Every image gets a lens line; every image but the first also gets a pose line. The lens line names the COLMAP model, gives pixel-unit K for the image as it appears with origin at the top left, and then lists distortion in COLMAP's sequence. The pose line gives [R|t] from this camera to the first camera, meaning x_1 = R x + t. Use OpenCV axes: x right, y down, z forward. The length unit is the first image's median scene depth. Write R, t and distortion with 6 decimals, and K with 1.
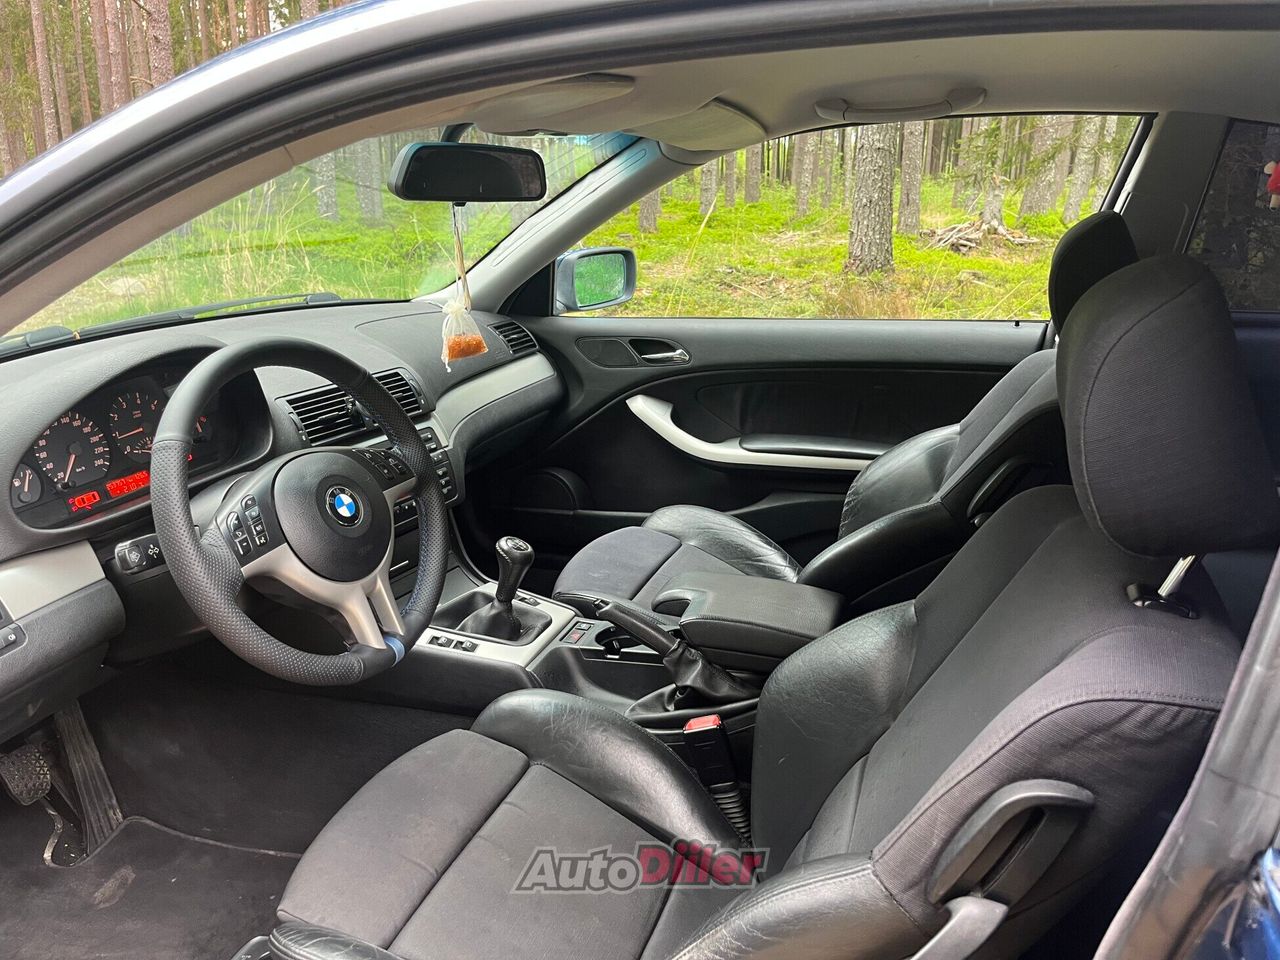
lens RADIAL K [[963.7, 0, 640.0], [0, 963.7, 480.0], [0, 0, 1]] dist [0.065672, -0.101974]
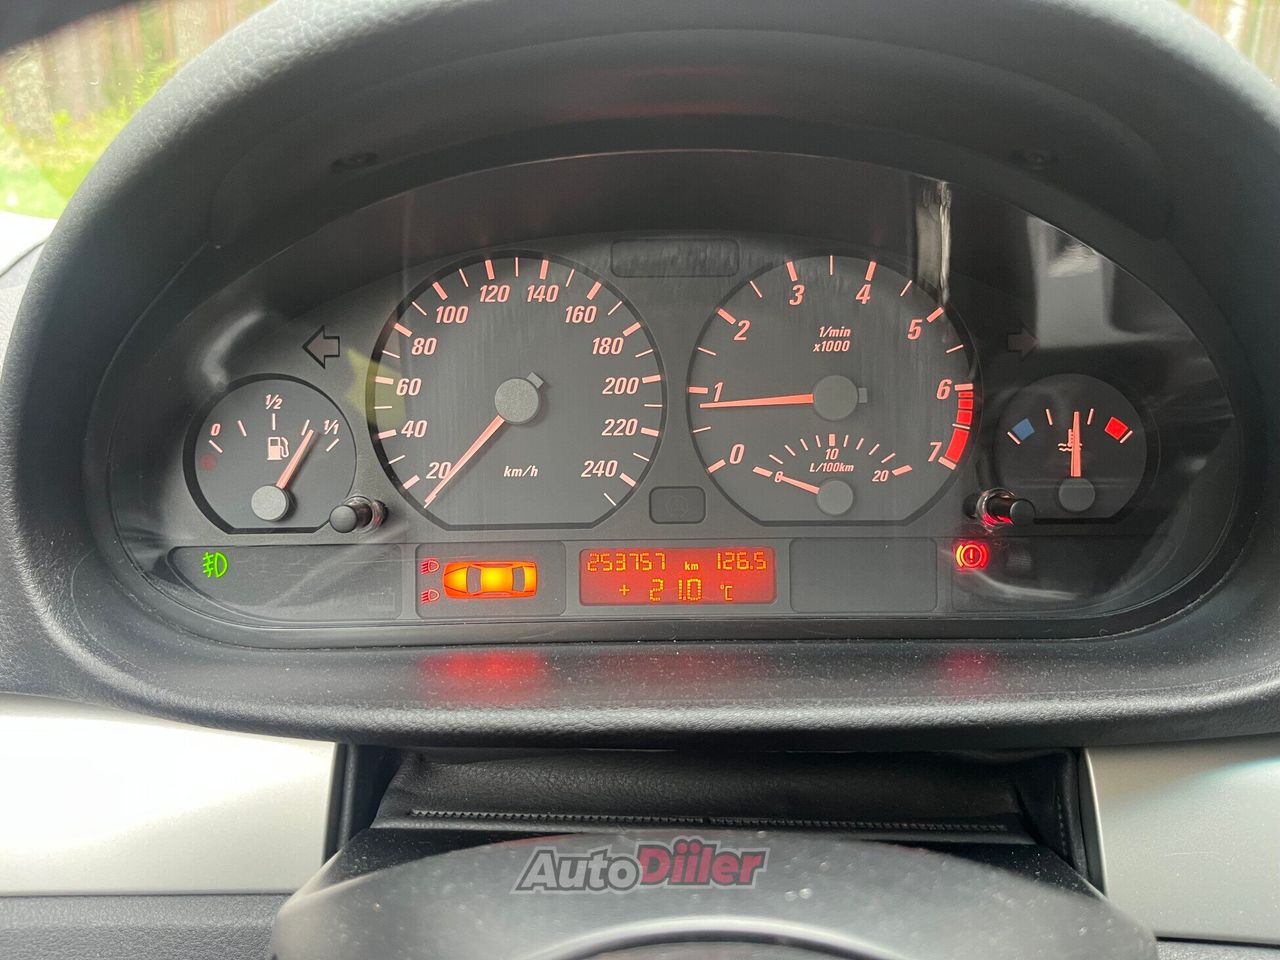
lens RADIAL K [[963.7, 0, 640.0], [0, 963.7, 480.0], [0, 0, 1]] dist [0.065672, -0.101974]
pose [[0.370183, 0.333825, -0.866906, -0.237603], [-0.290051, 0.928082, 0.233526, -0.063086], [0.882516, 0.165000, 0.440386, 0.678017]]
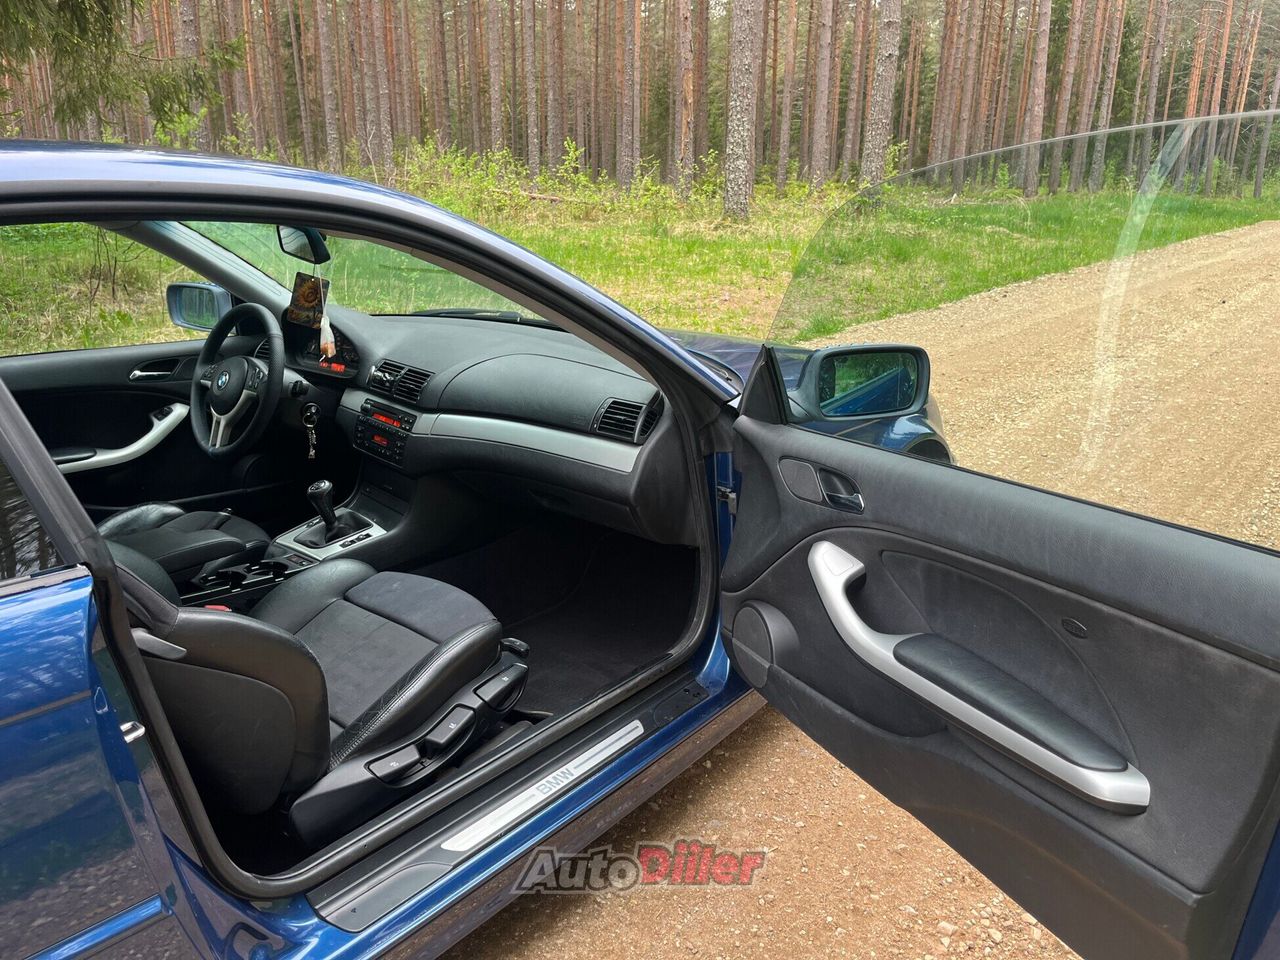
lens RADIAL K [[963.7, 0, 640.0], [0, 963.7, 480.0], [0, 0, 1]] dist [0.065672, -0.101974]
pose [[-0.327811, 0.288645, -0.899569, 1.022868], [-0.291360, 0.874882, 0.386898, -0.645409], [0.898693, 0.388928, -0.202696, 1.693077]]
